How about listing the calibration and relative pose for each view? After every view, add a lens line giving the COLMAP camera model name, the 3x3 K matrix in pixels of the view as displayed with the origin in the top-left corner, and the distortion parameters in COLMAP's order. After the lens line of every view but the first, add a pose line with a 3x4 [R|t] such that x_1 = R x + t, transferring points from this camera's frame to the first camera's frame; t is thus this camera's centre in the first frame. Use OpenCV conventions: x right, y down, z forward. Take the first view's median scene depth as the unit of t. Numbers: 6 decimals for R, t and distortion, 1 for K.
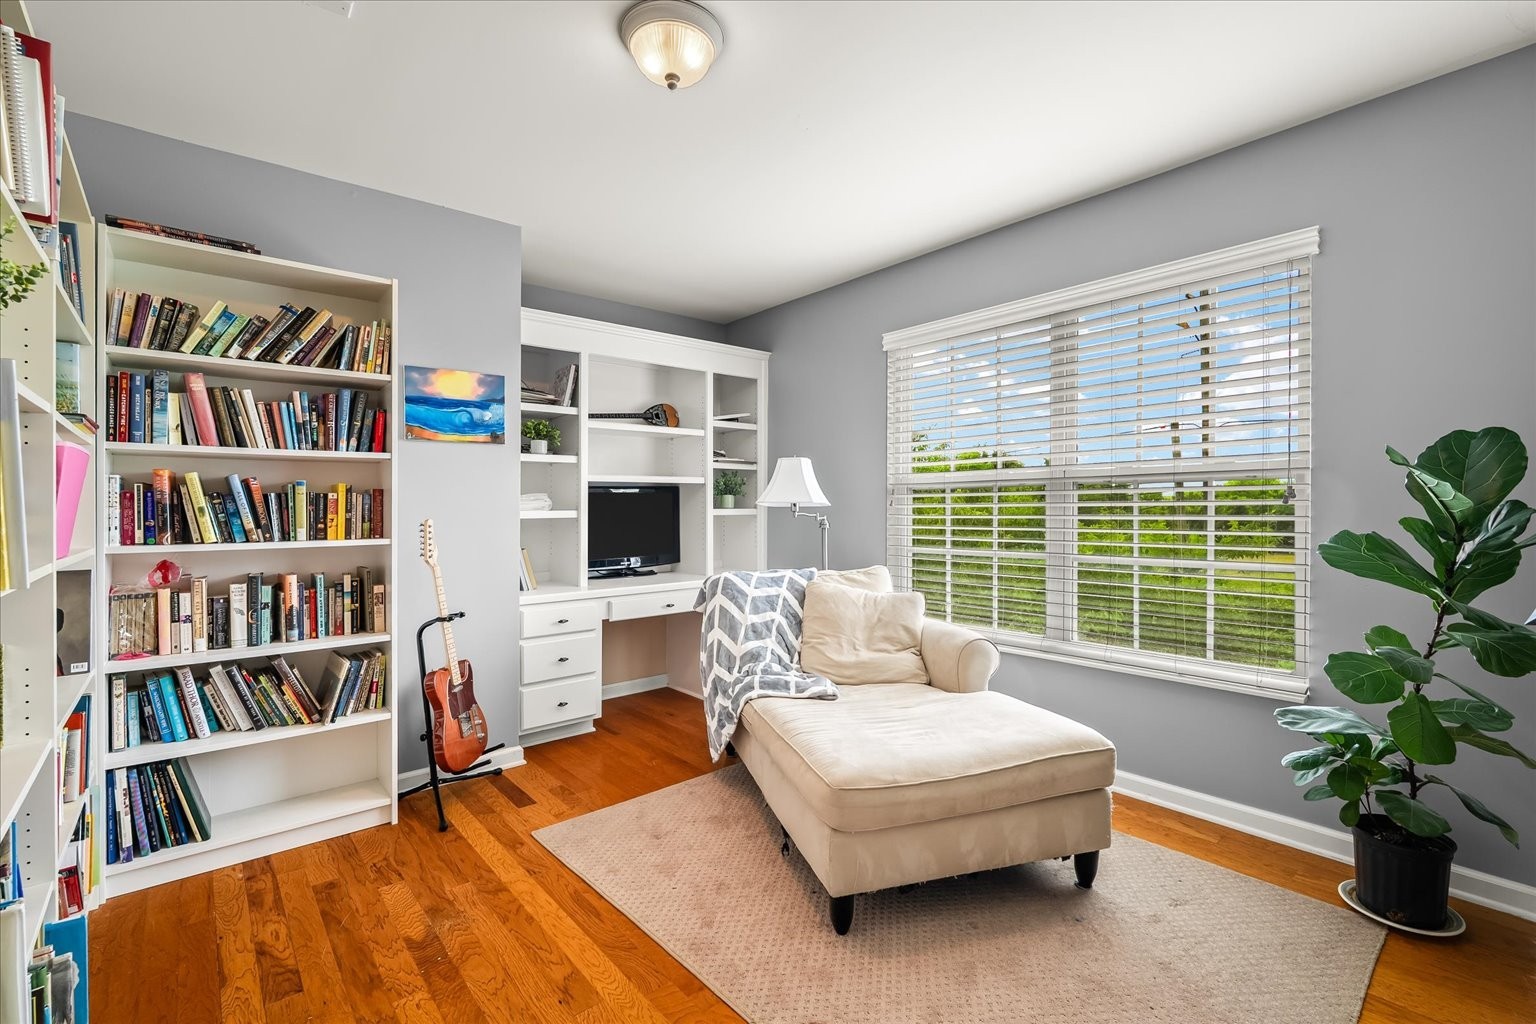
lens RADIAL K [[685.1, 0, 774.5], [0, 685.1, 515.5], [0, 0, 1]] dist [-0.003127, -0.000627]
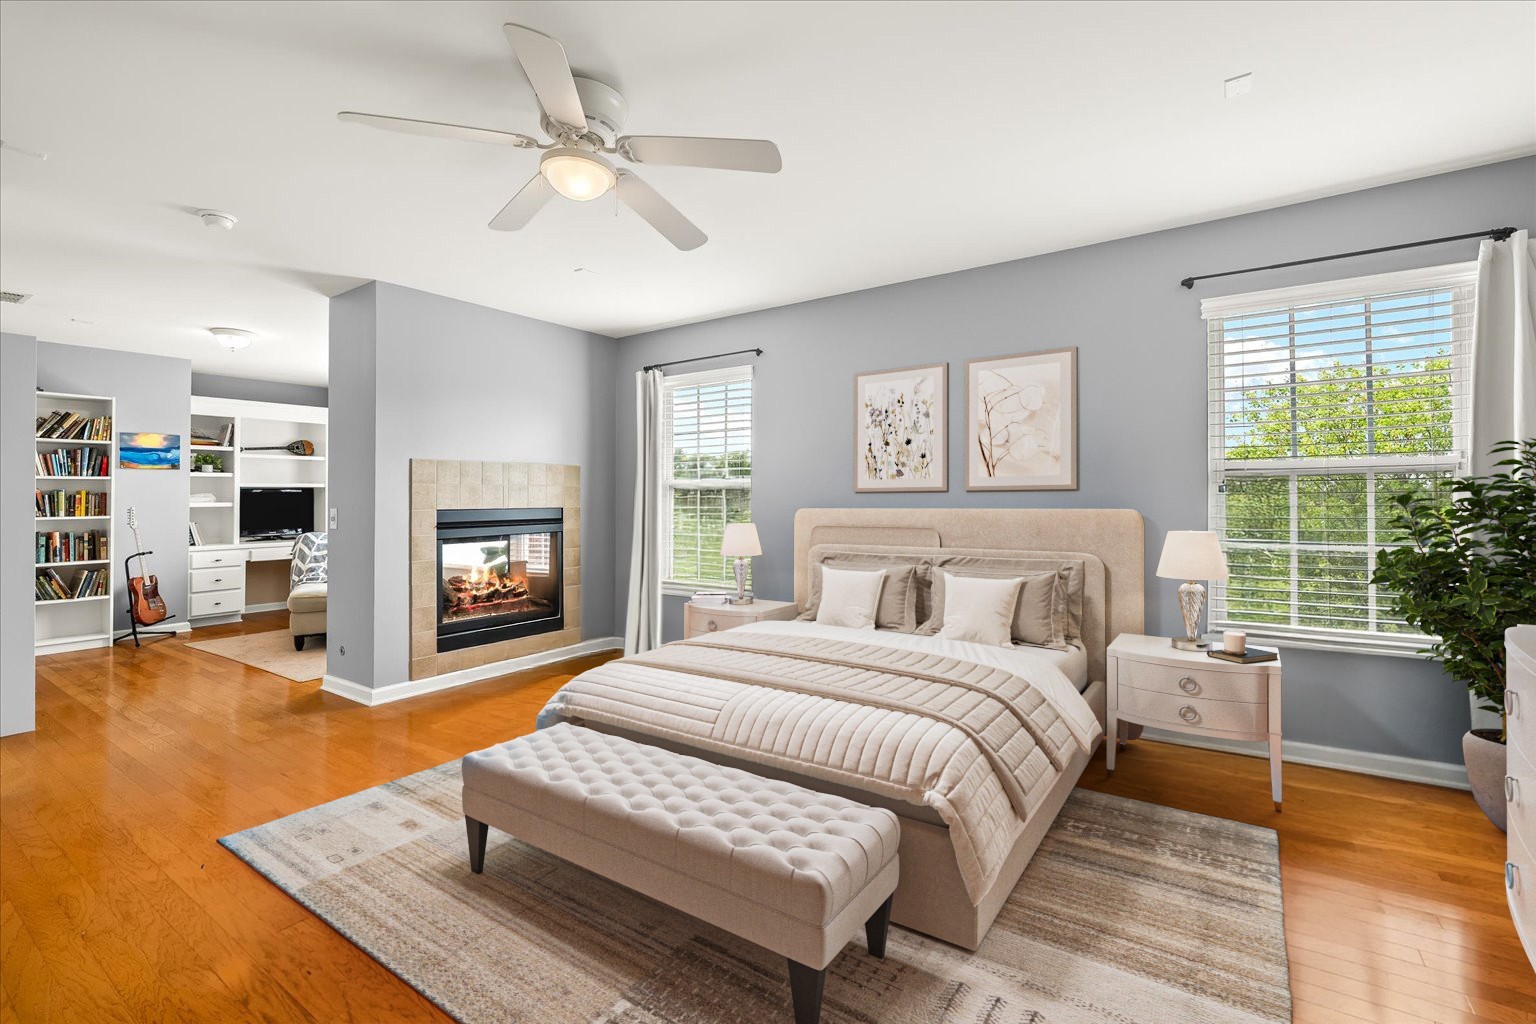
lens RADIAL K [[685.1, 0, 763.4], [0, 685.1, 496.4], [0, 0, 1]] dist [-0.003127, -0.000627]
pose [[0.970760, -0.001814, 0.240047, 0.908927], [0.005790, 0.999857, -0.015860, 0.018126], [-0.239984, 0.016786, 0.970632, -1.563157]]
